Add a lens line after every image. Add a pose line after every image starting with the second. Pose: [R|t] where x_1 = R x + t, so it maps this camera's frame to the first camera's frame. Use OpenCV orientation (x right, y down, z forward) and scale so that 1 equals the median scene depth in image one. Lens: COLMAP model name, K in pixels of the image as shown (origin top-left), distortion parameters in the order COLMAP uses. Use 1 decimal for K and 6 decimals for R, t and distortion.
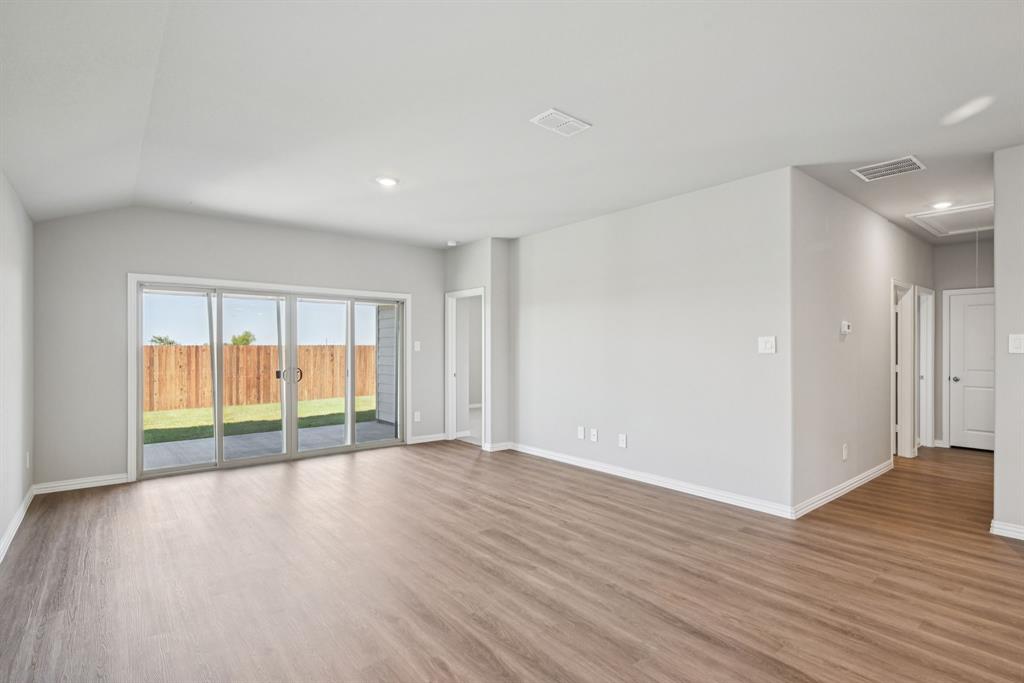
lens RADIAL K [[505.8, 0, 519.6], [0, 505.8, 349.0], [0, 0, 1]] dist [0.002653, -0.000329]
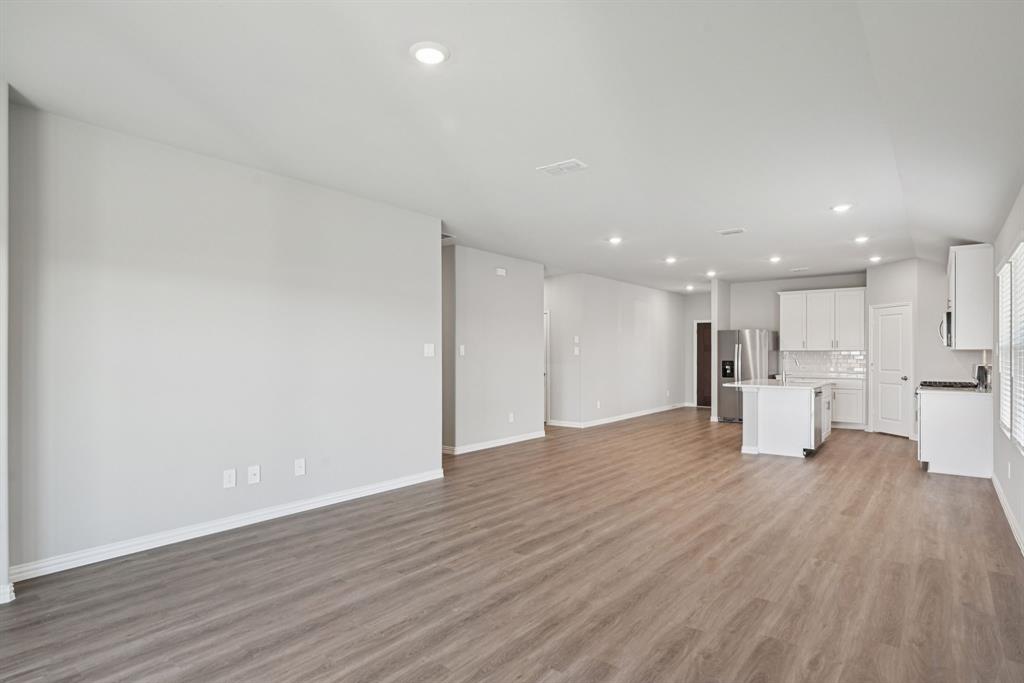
lens RADIAL K [[547.3, 0, 515.1], [0, 547.3, 355.0], [0, 0, 1]] dist [-0.007311, -0.001338]
pose [[-0.221431, -0.003612, 0.975169, -0.625618], [-0.000349, 0.999993, 0.003624, -0.000491], [-0.975176, 0.000462, -0.221431, 0.746948]]
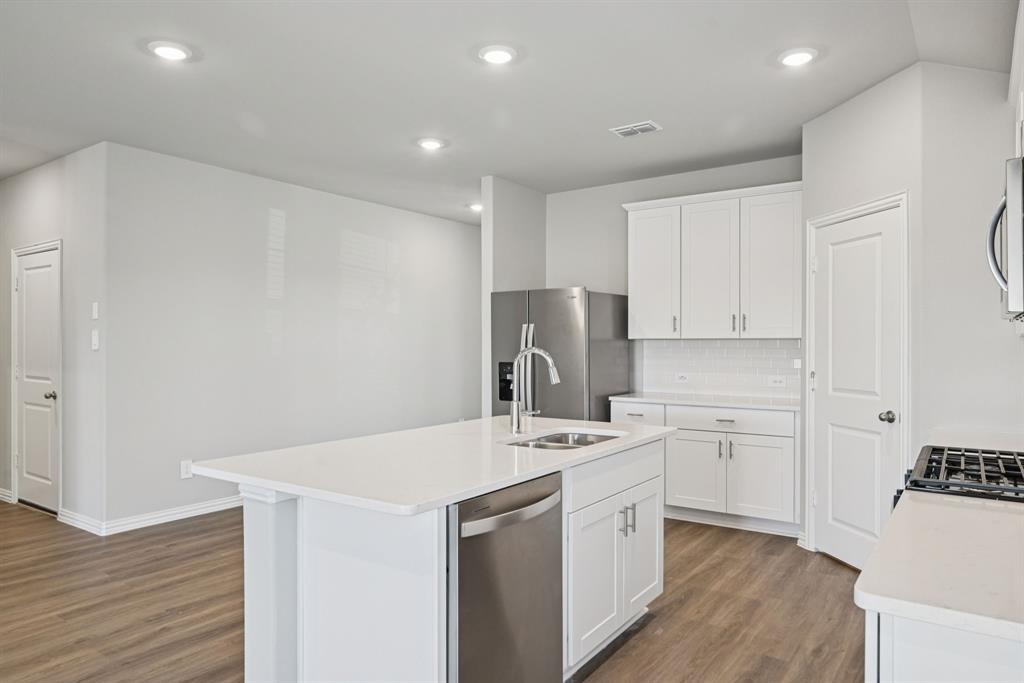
lens RADIAL K [[667.7, 0, 512.5], [0, 667.7, 345.1], [0, 0, 1]] dist [-0.000479, 0.000727]
pose [[-0.260222, -0.001629, 0.965547, -0.395310], [0.001203, 0.999997, 0.002012, -0.000868], [-0.965548, 0.001686, -0.260219, 0.463263]]
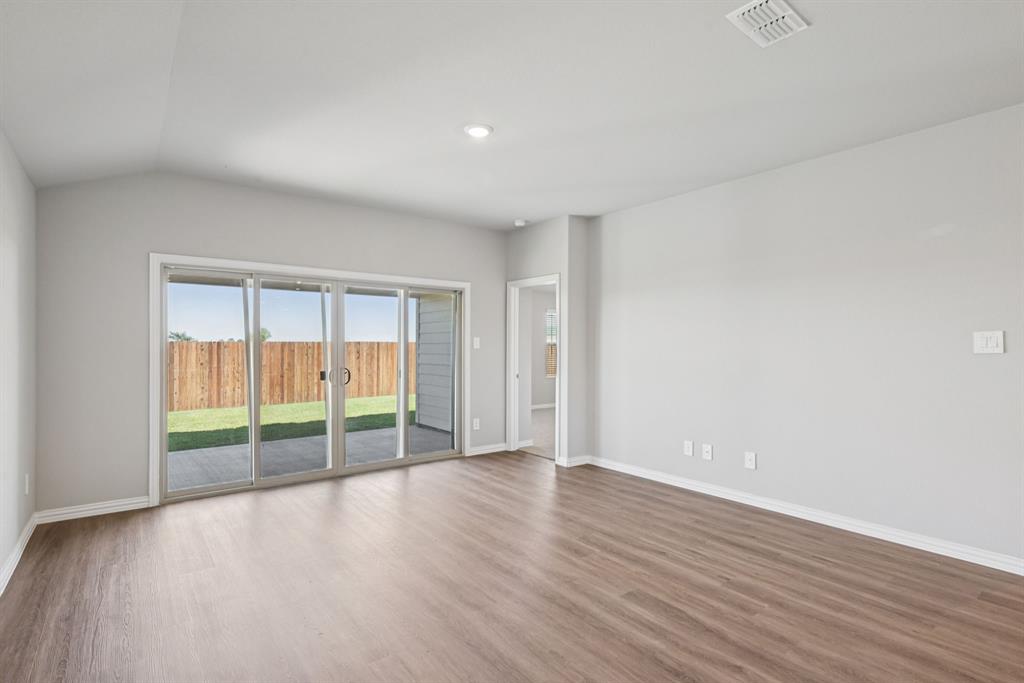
lens RADIAL K [[505.8, 0, 518.2], [0, 505.8, 346.7], [0, 0, 1]] dist [0.002653, -0.000329]
pose [[0.999708, 0.003137, -0.023972, -0.128817], [-0.003115, 0.999995, 0.000967, 0.000057], [0.023975, -0.000892, 0.999712, 0.159154]]
